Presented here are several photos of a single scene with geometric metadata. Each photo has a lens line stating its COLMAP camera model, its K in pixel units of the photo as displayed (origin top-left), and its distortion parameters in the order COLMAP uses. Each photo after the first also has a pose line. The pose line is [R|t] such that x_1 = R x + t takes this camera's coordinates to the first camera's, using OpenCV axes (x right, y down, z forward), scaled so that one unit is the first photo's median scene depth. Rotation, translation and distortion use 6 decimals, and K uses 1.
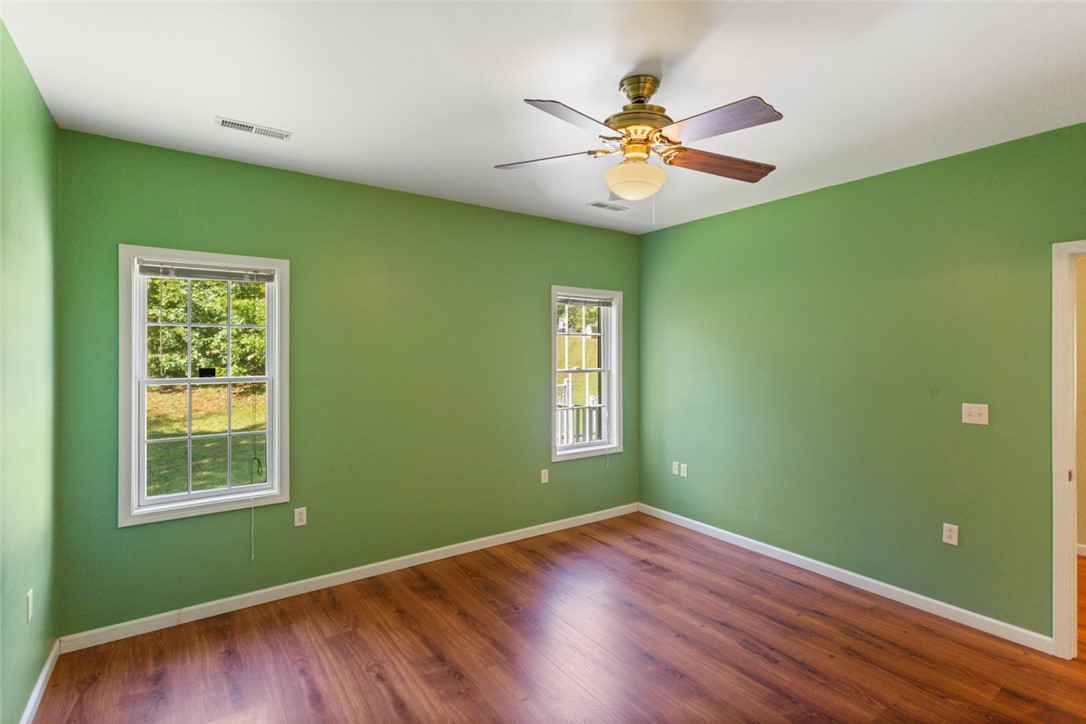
lens RADIAL K [[521.8, 0, 547.1], [0, 521.8, 353.0], [0, 0, 1]] dist [0.016721, -0.003150]
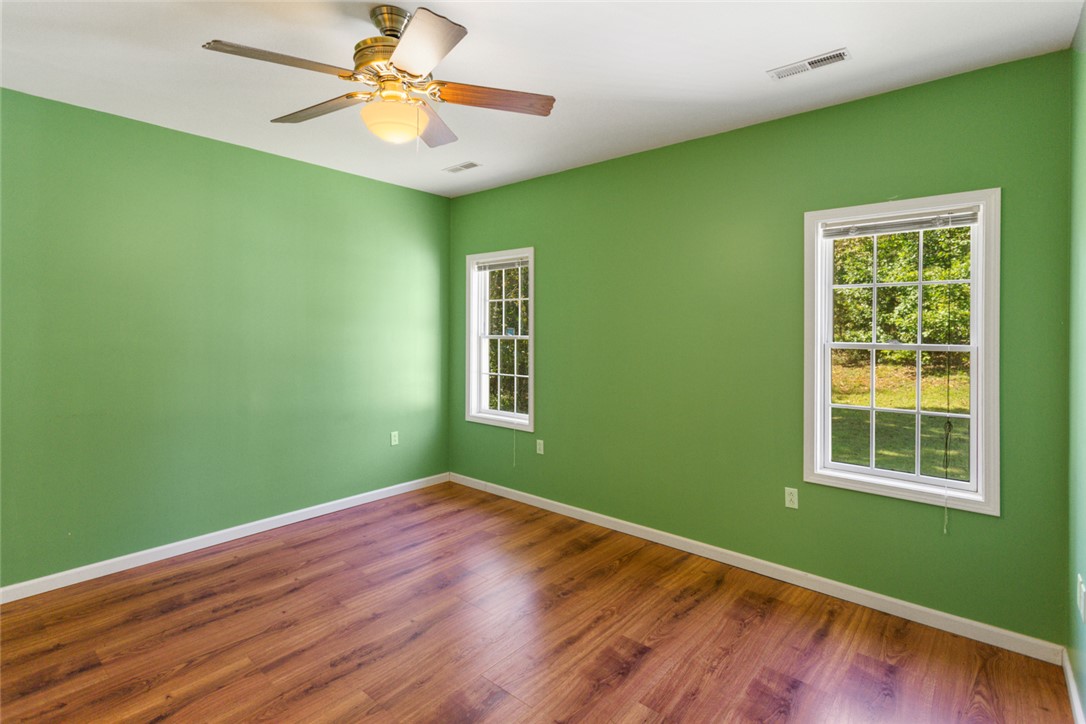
lens RADIAL K [[521.8, 0, 529.6], [0, 521.8, 335.0], [0, 0, 1]] dist [0.016721, -0.003150]
pose [[0.236038, 0.011289, -0.971678, 0.639824], [-0.006582, 0.999928, 0.010018, 0.023708], [0.971721, 0.004031, 0.236096, 0.573697]]
